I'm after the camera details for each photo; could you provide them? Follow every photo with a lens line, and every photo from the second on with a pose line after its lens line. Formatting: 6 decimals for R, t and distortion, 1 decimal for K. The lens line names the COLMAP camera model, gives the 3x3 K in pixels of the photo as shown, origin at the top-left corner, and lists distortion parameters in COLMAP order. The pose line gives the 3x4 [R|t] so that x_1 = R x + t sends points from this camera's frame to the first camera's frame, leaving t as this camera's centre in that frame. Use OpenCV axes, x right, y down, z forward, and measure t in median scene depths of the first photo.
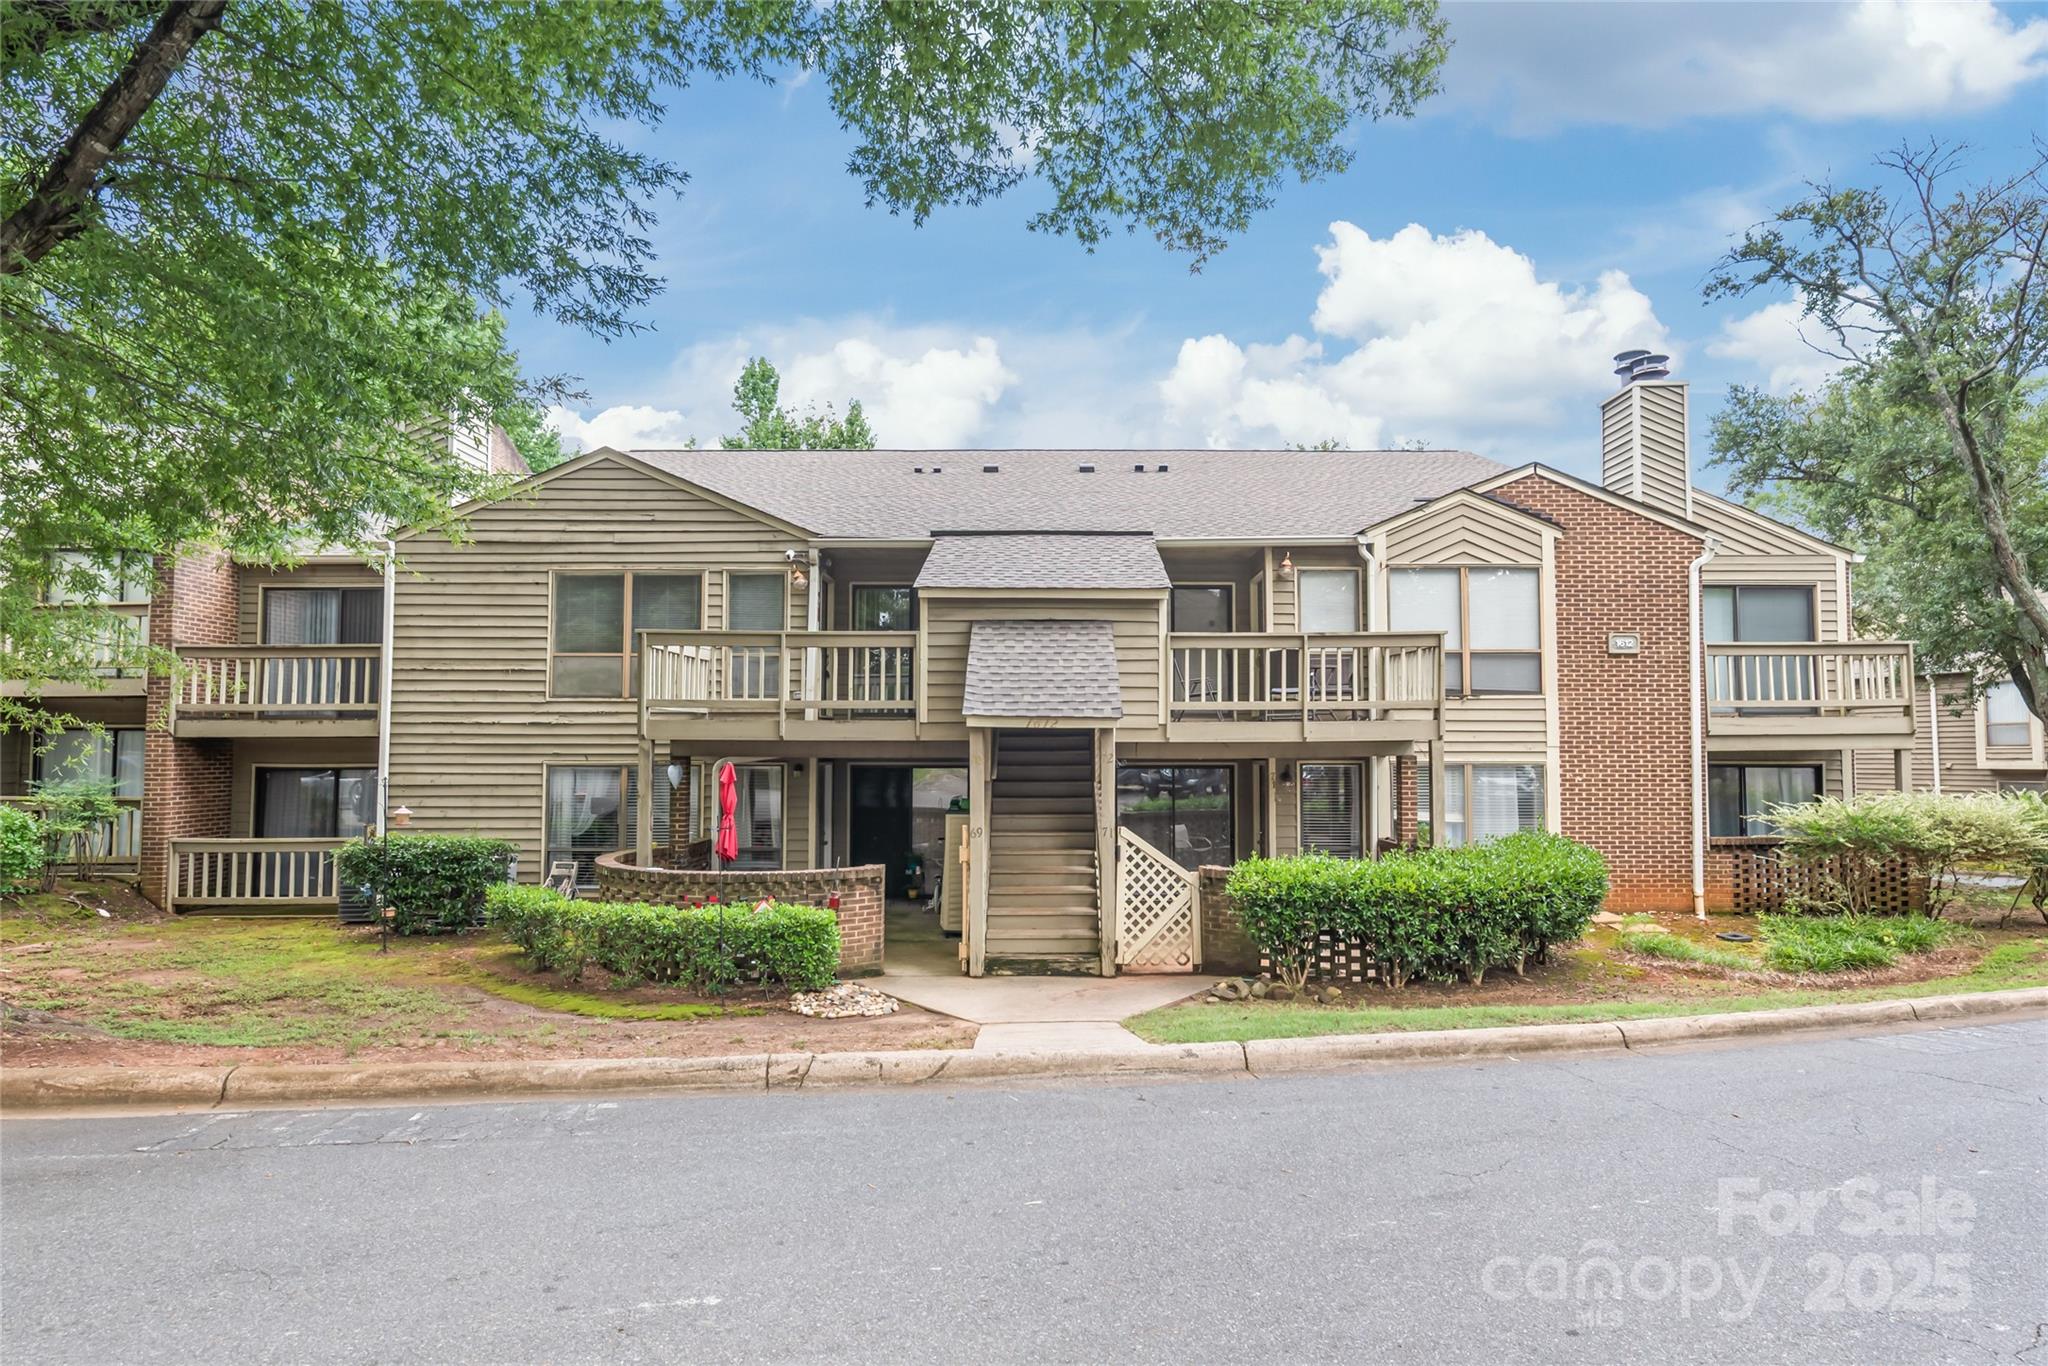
lens RADIAL K [[879.1, 0, 1024.0], [0, 879.1, 683.0], [0, 0, 1]] dist [-0.000752, 0.000072]
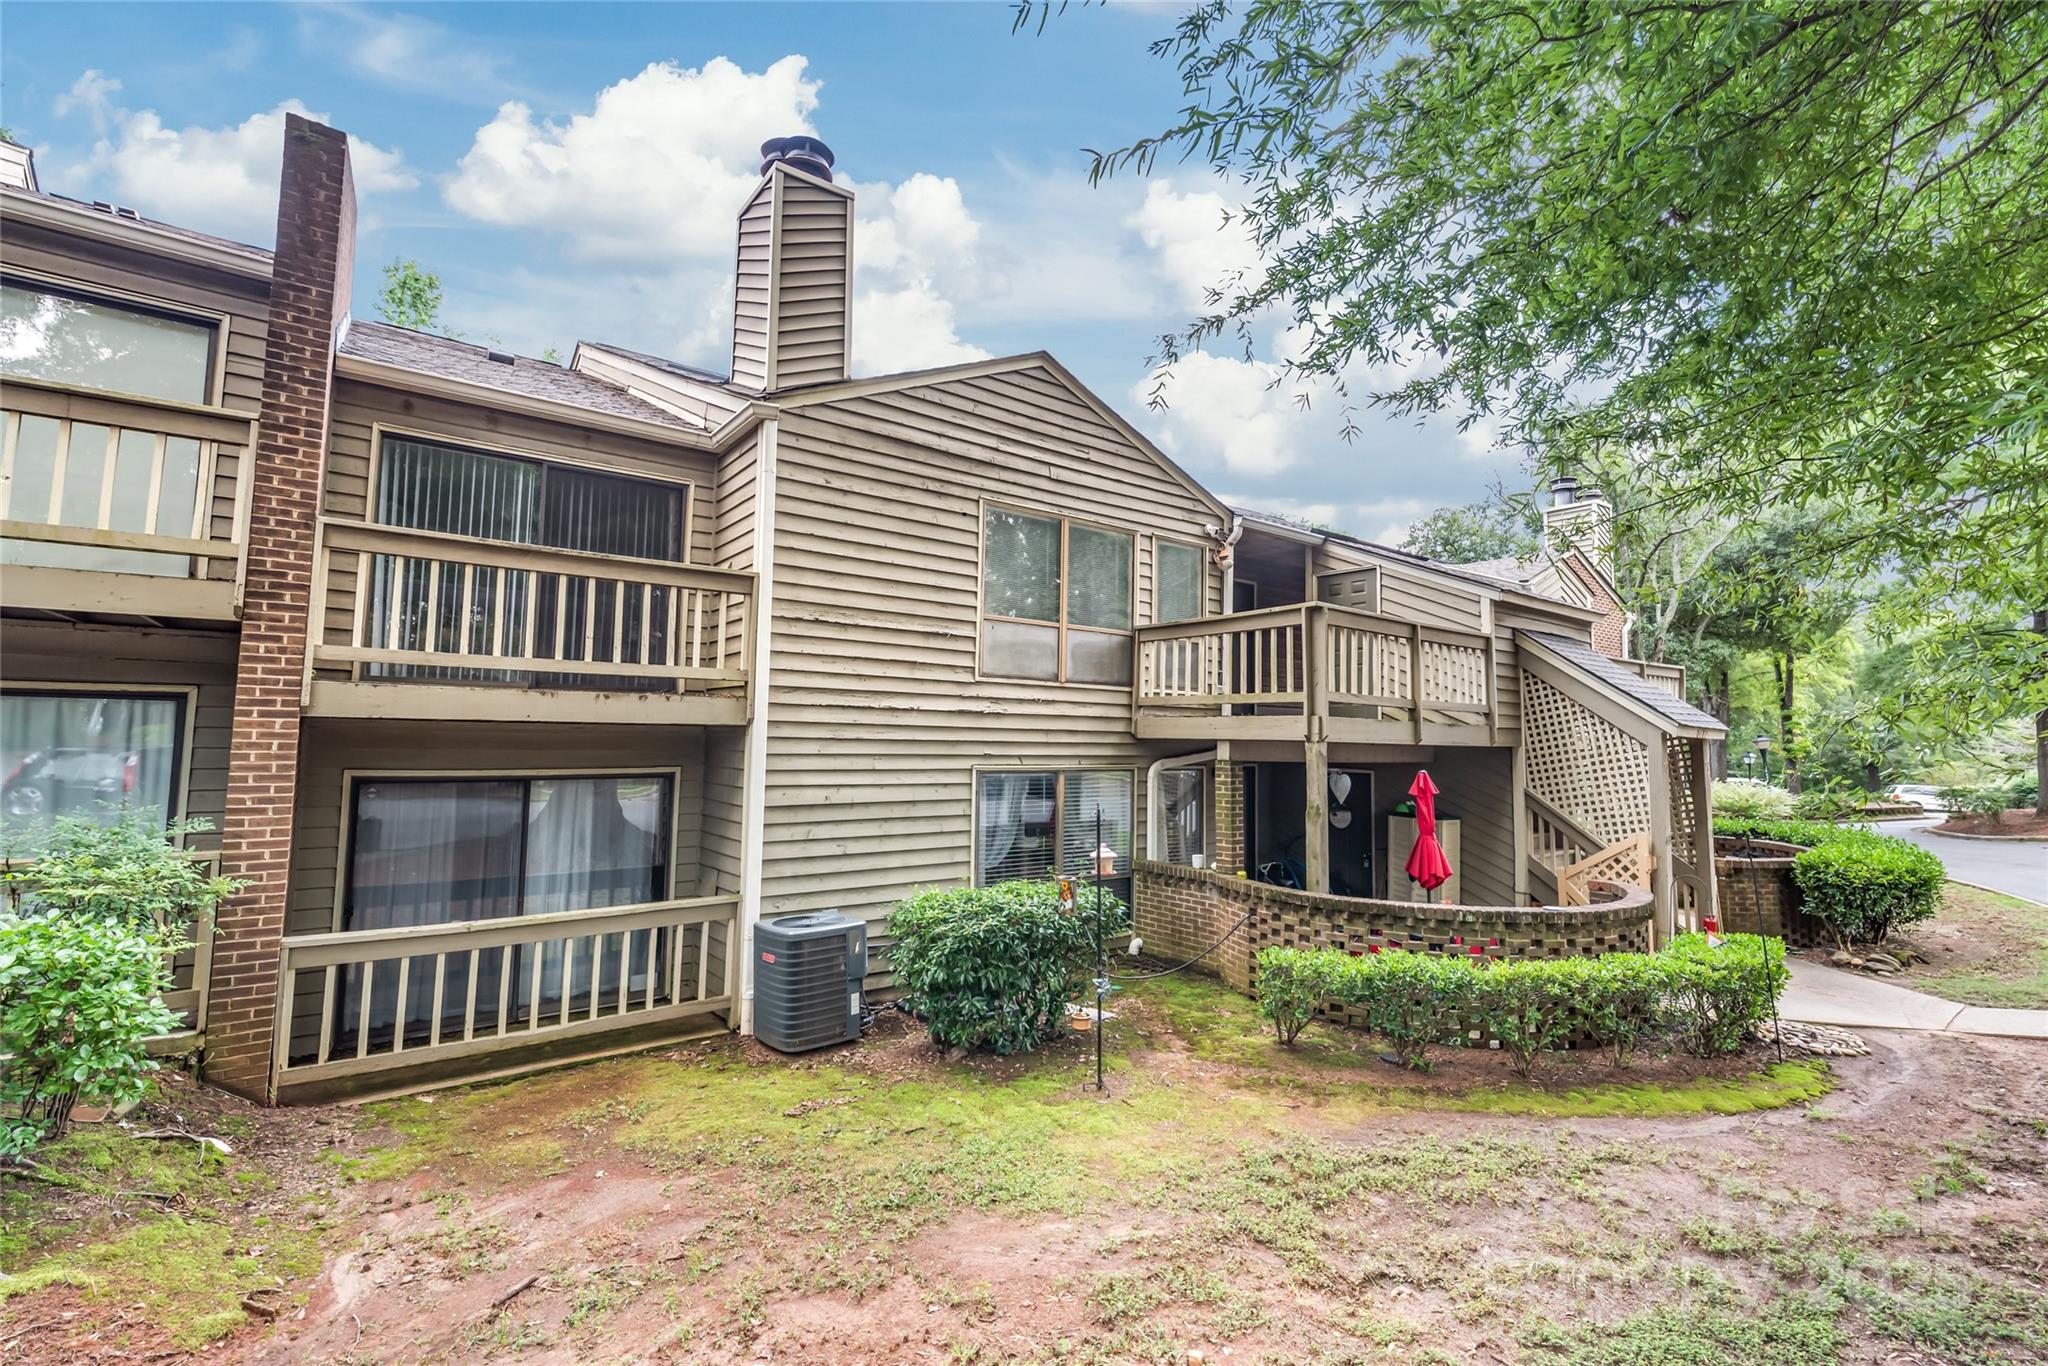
lens RADIAL K [[882.4, 0, 1026.1], [0, 882.4, 666.4], [0, 0, 1]] dist [0.000191, -0.000520]
pose [[0.778510, 0.056174, 0.625113, -0.965098], [-0.062500, 0.997975, -0.011843, 0.016046], [-0.624513, -0.029850, 0.780444, 0.407245]]
